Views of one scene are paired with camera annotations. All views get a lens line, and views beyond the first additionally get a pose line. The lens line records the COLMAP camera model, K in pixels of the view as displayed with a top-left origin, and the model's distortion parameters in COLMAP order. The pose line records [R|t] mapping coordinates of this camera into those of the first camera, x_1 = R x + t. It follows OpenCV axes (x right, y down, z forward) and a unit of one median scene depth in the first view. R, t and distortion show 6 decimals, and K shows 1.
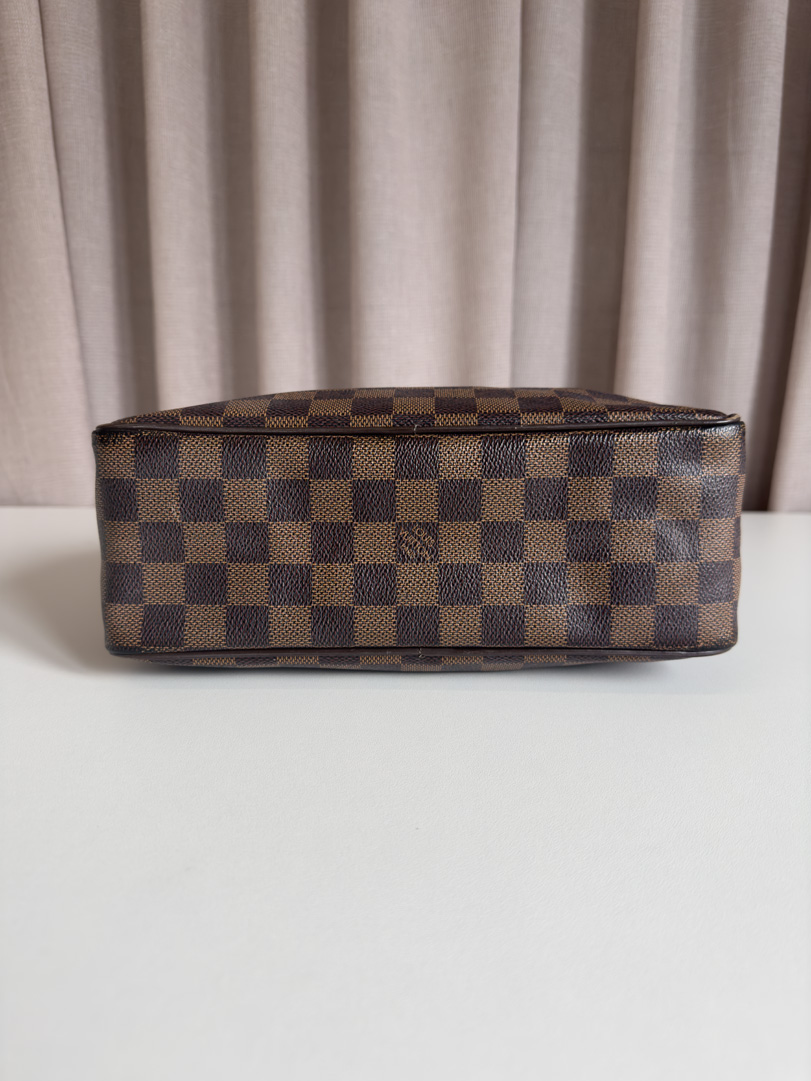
lens RADIAL K [[759.7, 0, 400.3], [0, 759.7, 533.3], [0, 0, 1]] dist [-0.018152, -0.027601]
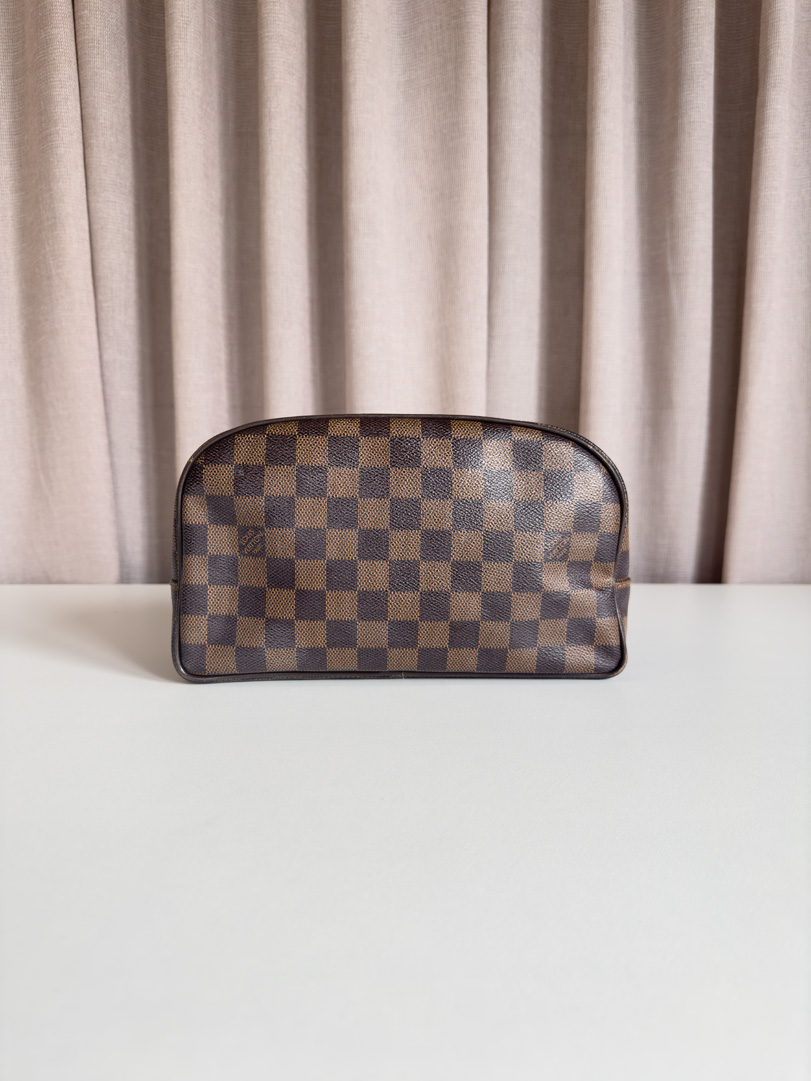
lens RADIAL K [[759.7, 0, 413.3], [0, 759.7, 541.3], [0, 0, 1]] dist [-0.018152, -0.027601]
pose [[0.999889, -0.010650, 0.010450, 0.023860], [0.011744, 0.993757, -0.110944, 0.033070], [-0.009203, 0.111055, 0.993772, -0.127994]]
